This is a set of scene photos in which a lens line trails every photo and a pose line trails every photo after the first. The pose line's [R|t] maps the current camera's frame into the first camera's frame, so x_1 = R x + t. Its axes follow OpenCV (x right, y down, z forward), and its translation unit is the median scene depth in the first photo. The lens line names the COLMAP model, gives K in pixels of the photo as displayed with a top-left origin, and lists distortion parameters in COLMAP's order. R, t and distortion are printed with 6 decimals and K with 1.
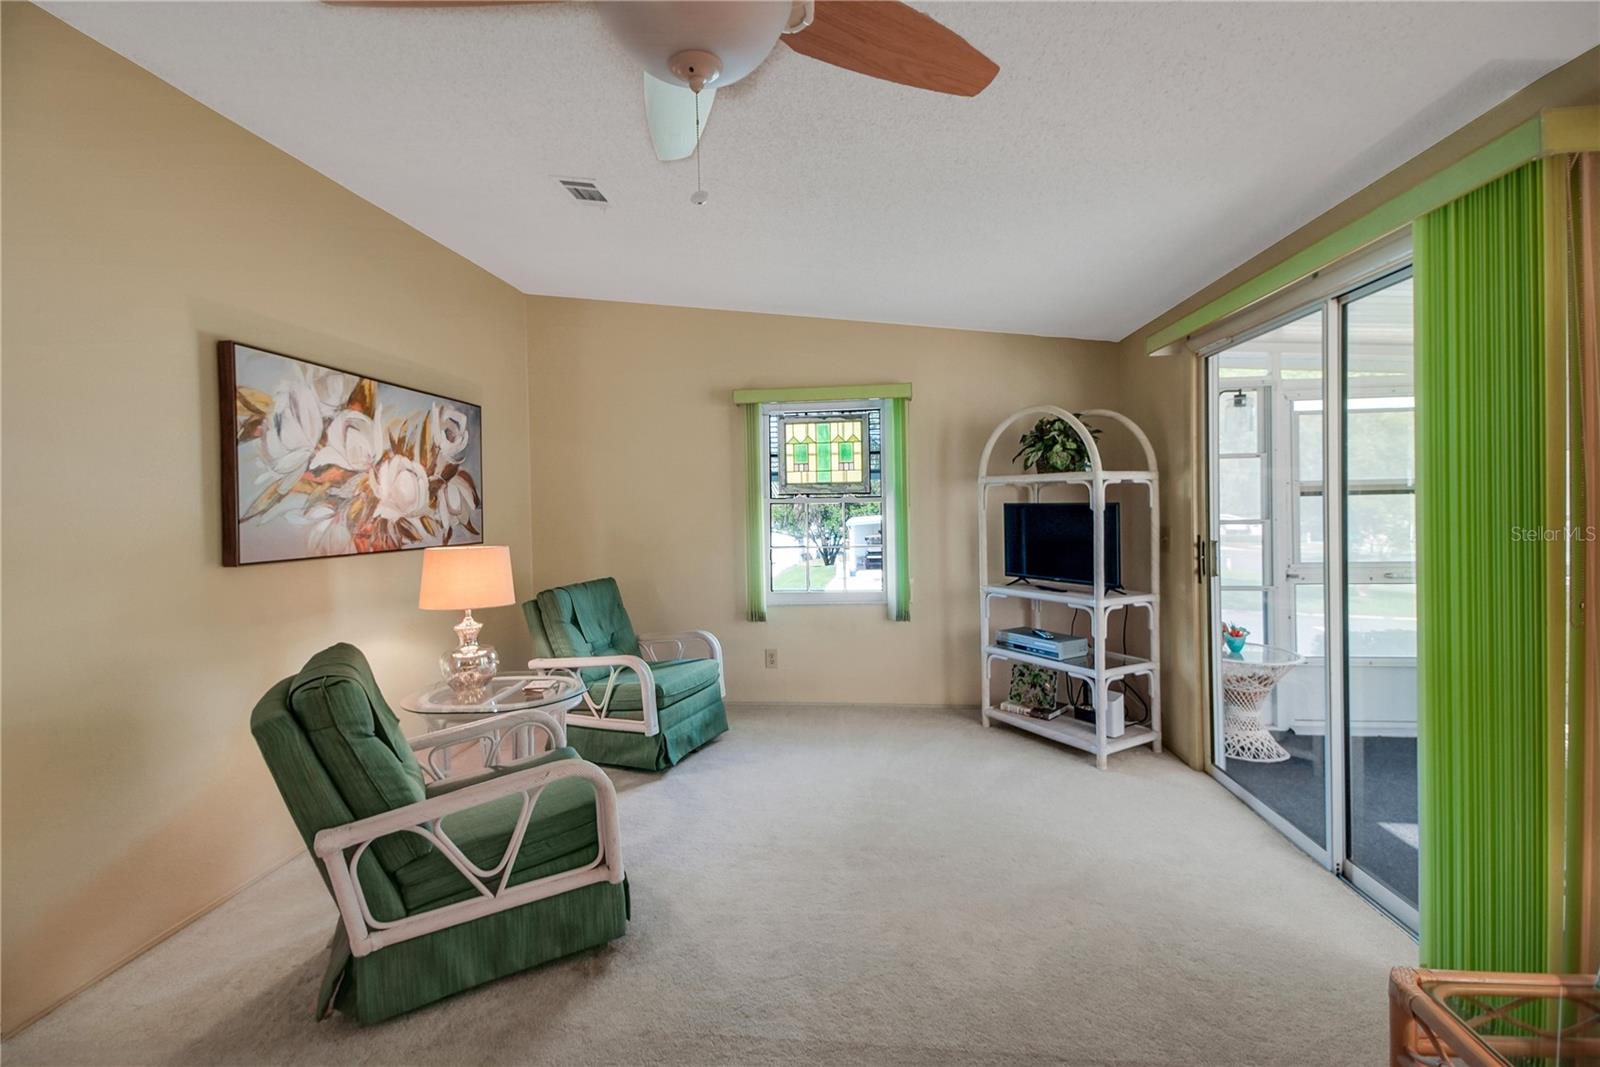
lens RADIAL K [[698.2, 0, 780.0], [0, 698.2, 510.7], [0, 0, 1]] dist [0.043231, -0.020846]
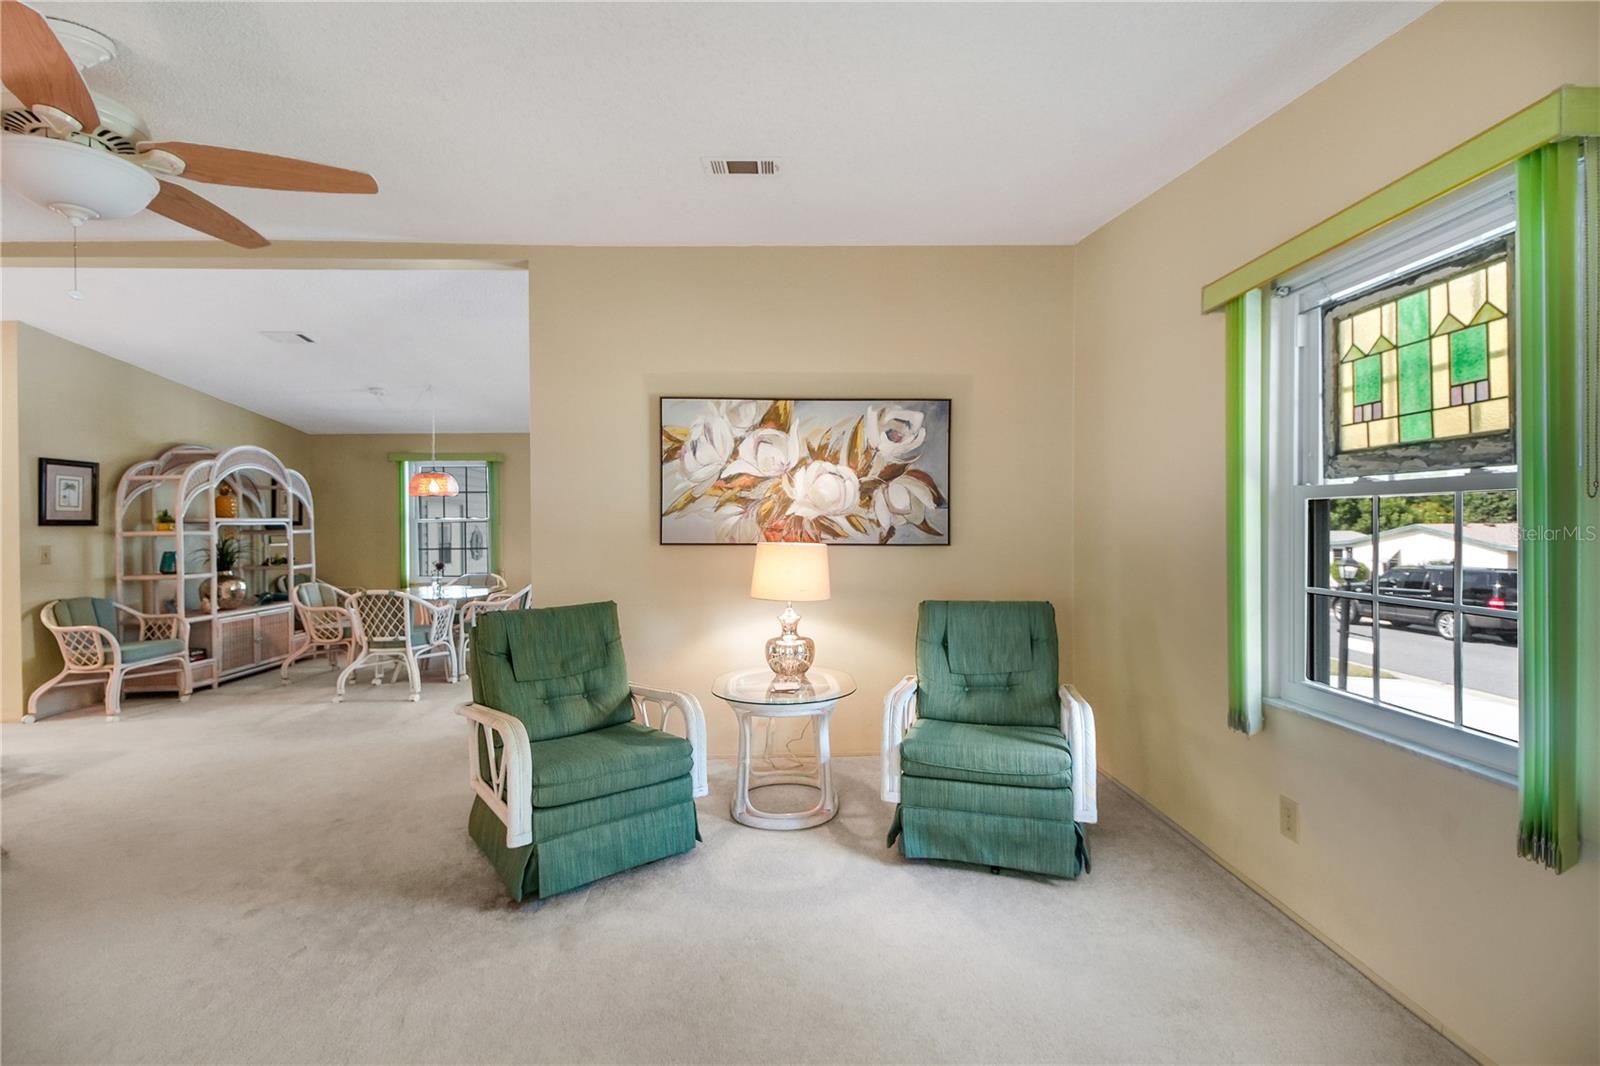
lens RADIAL K [[698.2, 0, 801.9], [0, 698.2, 524.4], [0, 0, 1]] dist [0.043231, -0.020846]
pose [[0.146455, 0.020878, -0.988997, 0.581025], [-0.007346, 0.999773, 0.020018, 0.001628], [0.989190, 0.004333, 0.146575, 0.821186]]
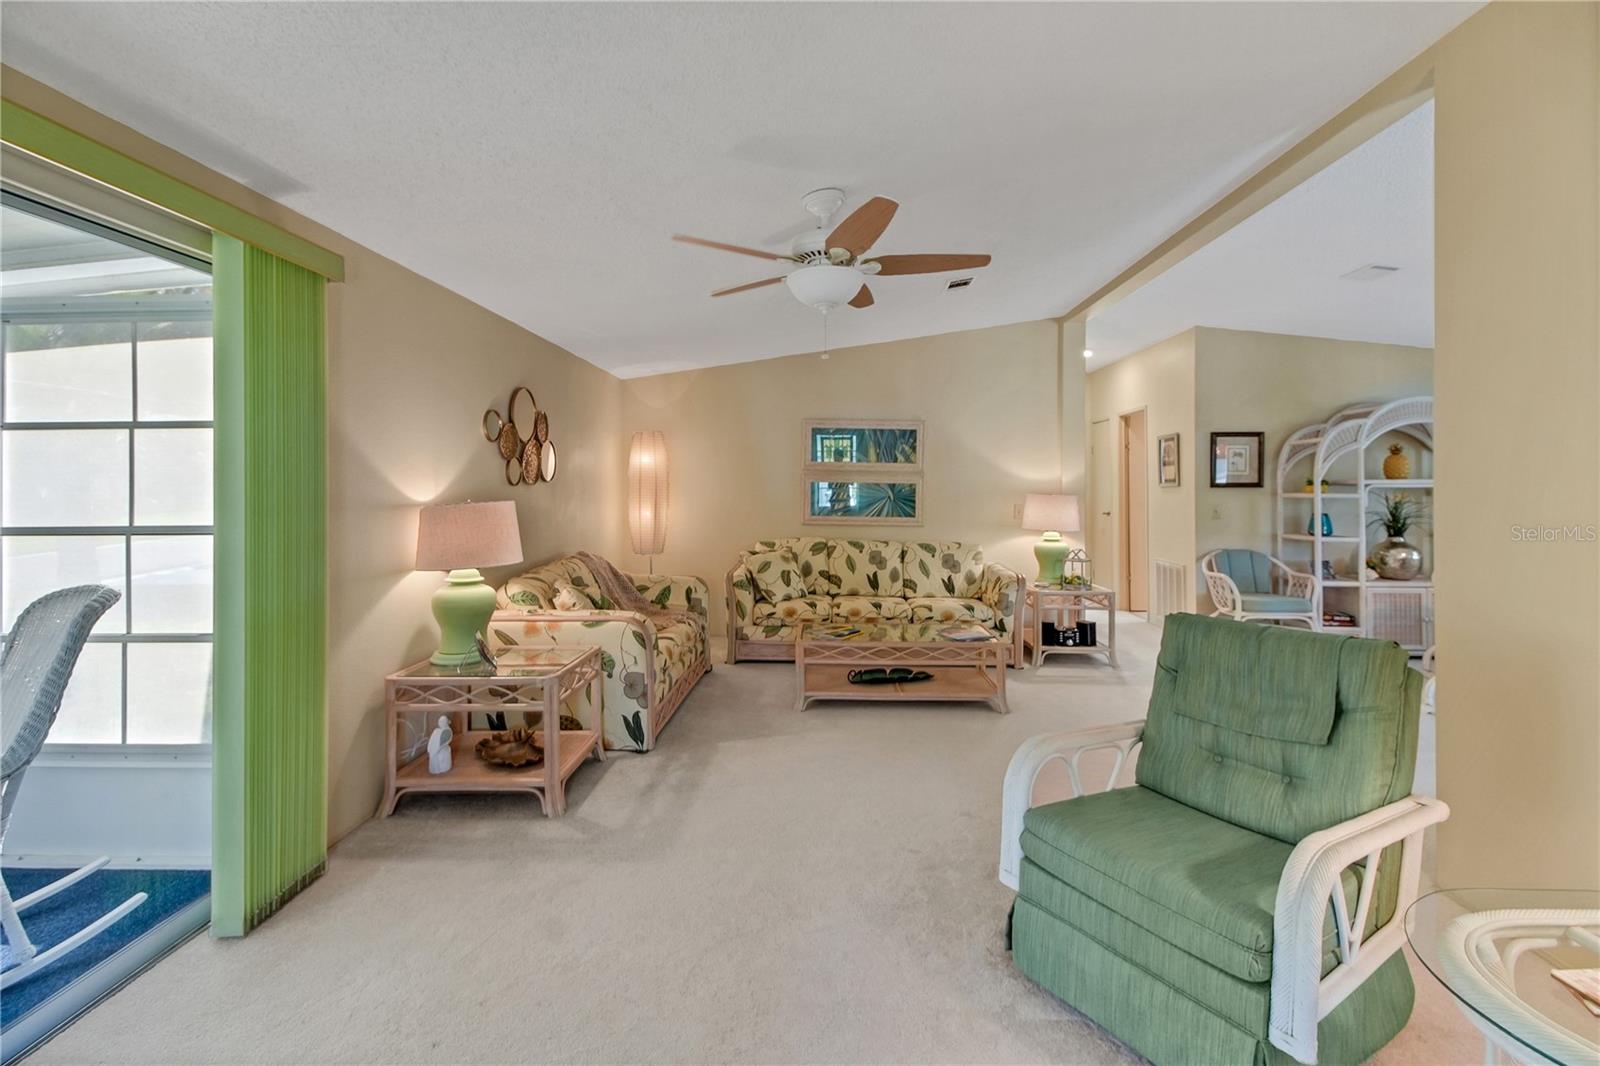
lens RADIAL K [[698.2, 0, 787.3], [0, 698.2, 490.9], [0, 0, 1]] dist [0.043231, -0.020846]
pose [[-0.998584, 0.026268, -0.046256, 0.053376], [0.025434, 0.999505, 0.018517, -0.007470], [0.046720, 0.017314, -0.998758, 1.230751]]
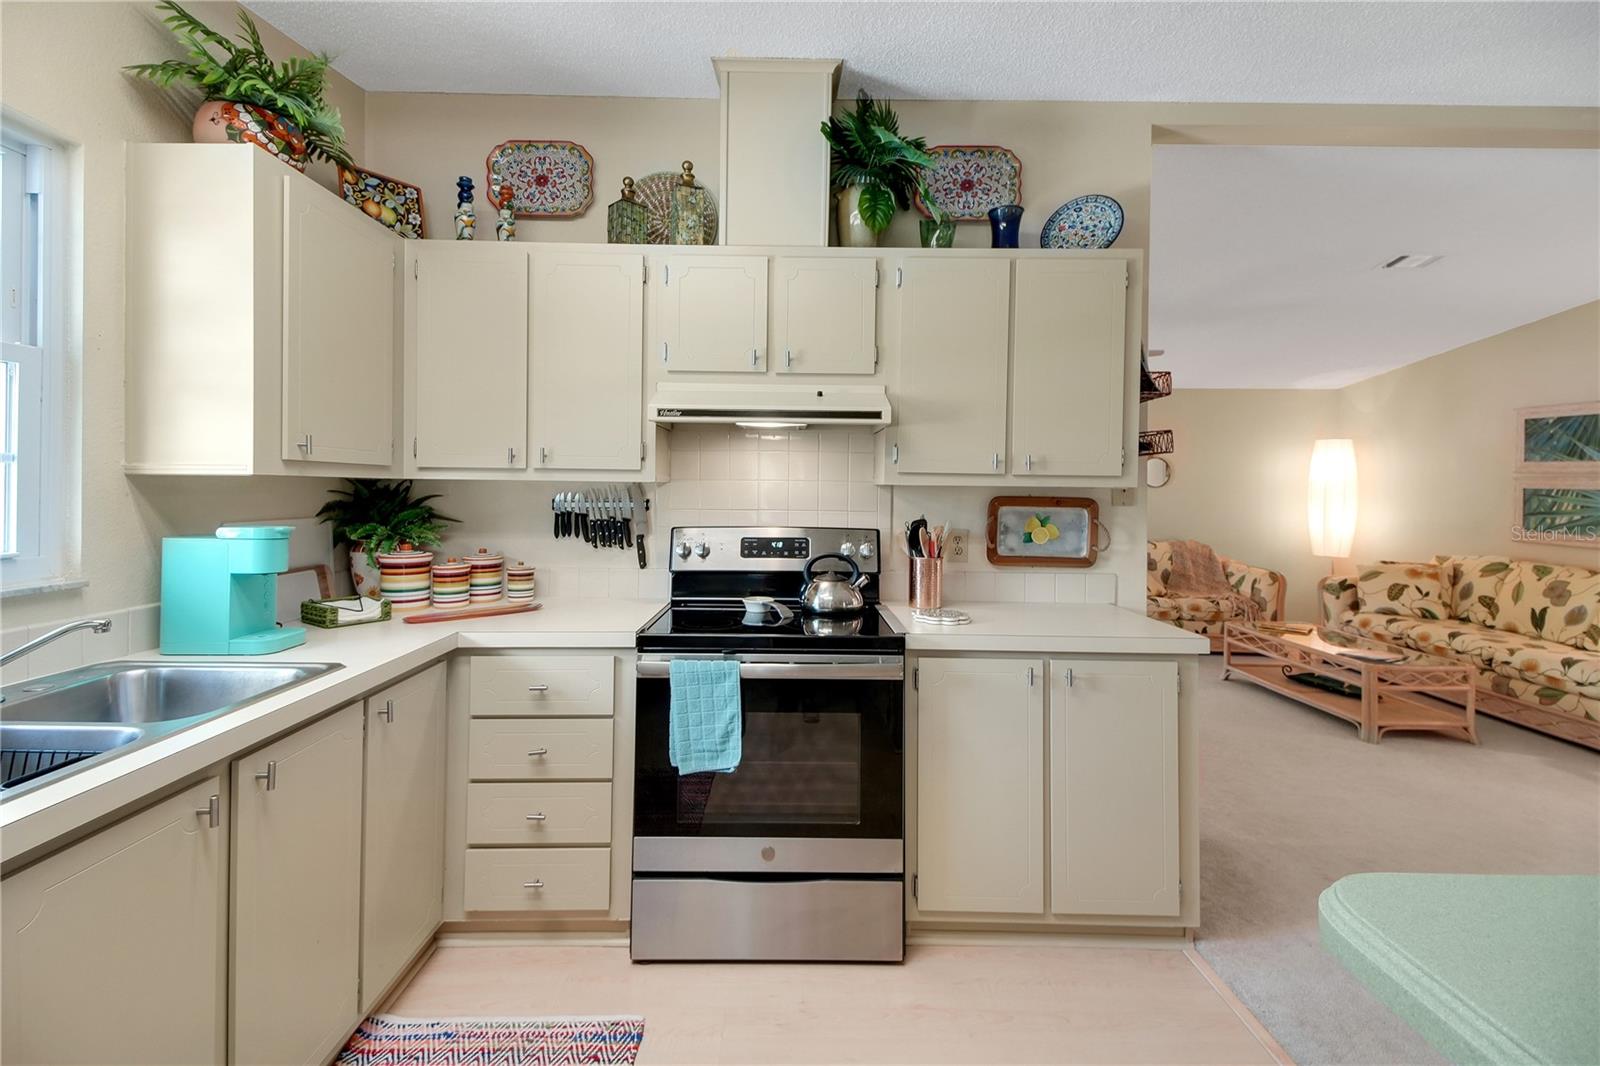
lens RADIAL K [[698.2, 0, 787.1], [0, 698.2, 487.6], [0, 0, 1]] dist [0.043231, -0.020846]
pose [[-0.090626, 0.022493, 0.995631, -1.456203], [0.008369, 0.999727, -0.021824, 0.024078], [-0.995850, 0.006354, -0.090790, 1.049160]]
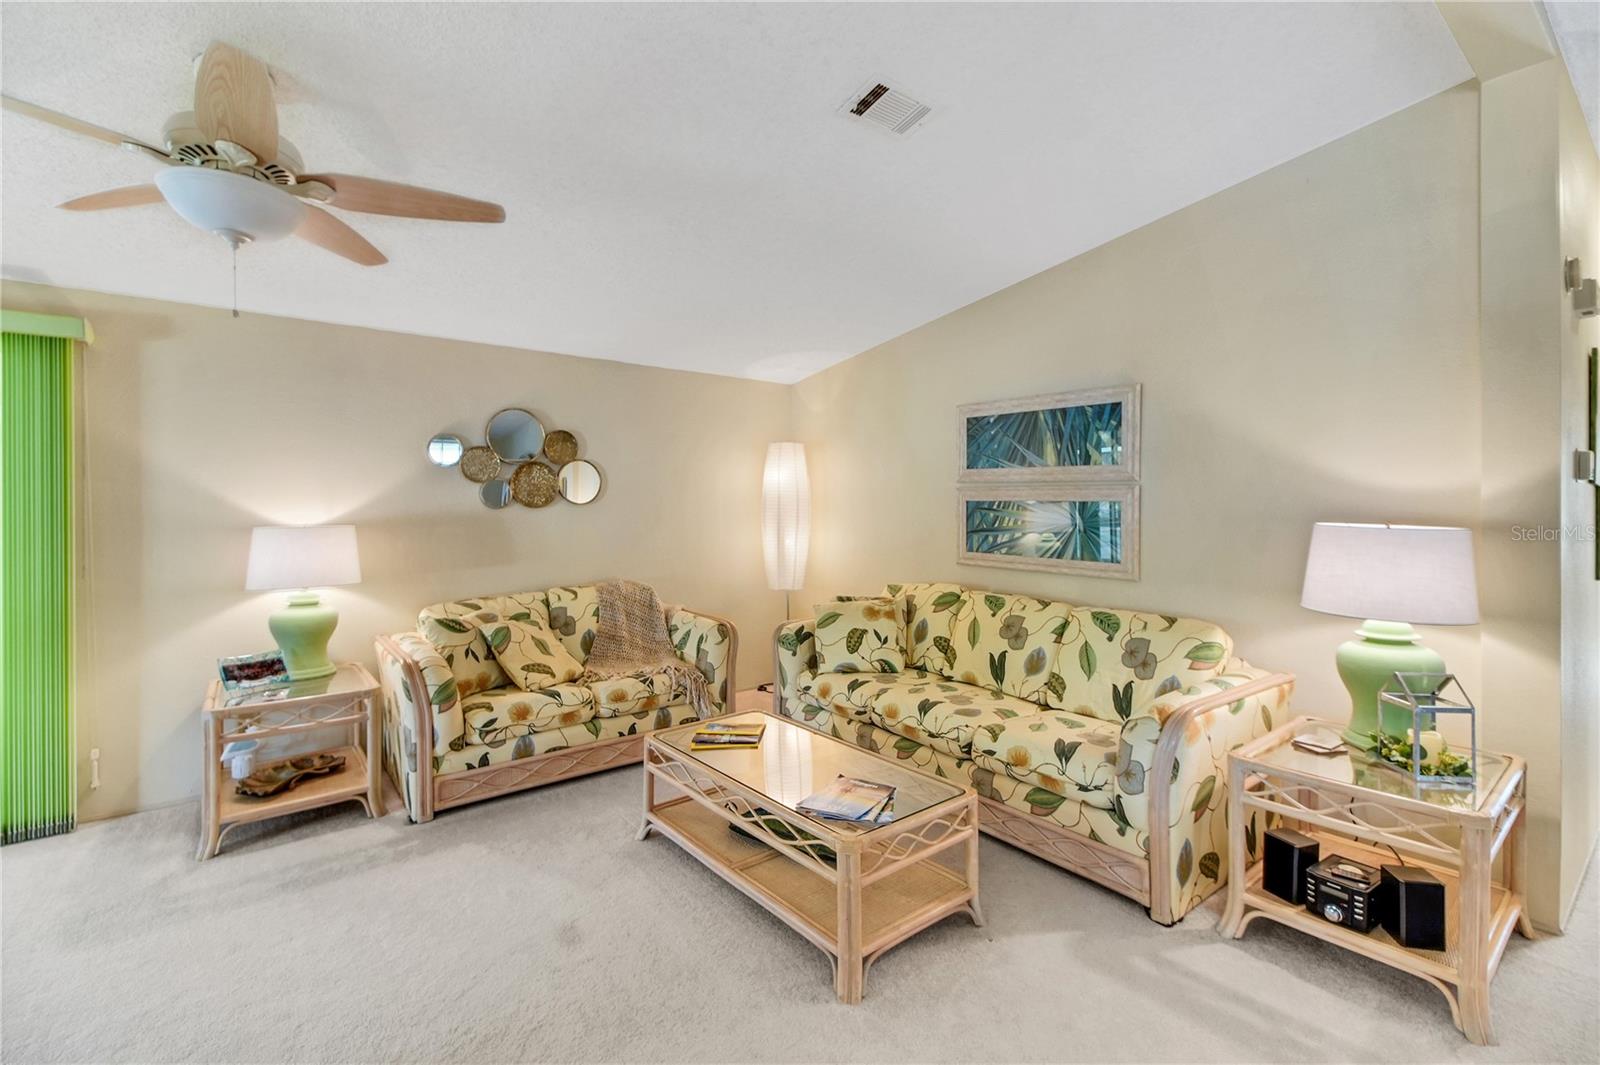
lens RADIAL K [[698.2, 0, 799.2], [0, 698.2, 512.2], [0, 0, 1]] dist [0.043231, -0.020846]
pose [[-0.693210, 0.023927, 0.720339, -0.781322], [0.030887, 0.999517, -0.003477, 0.021207], [-0.720074, 0.019839, -0.693614, 0.433909]]
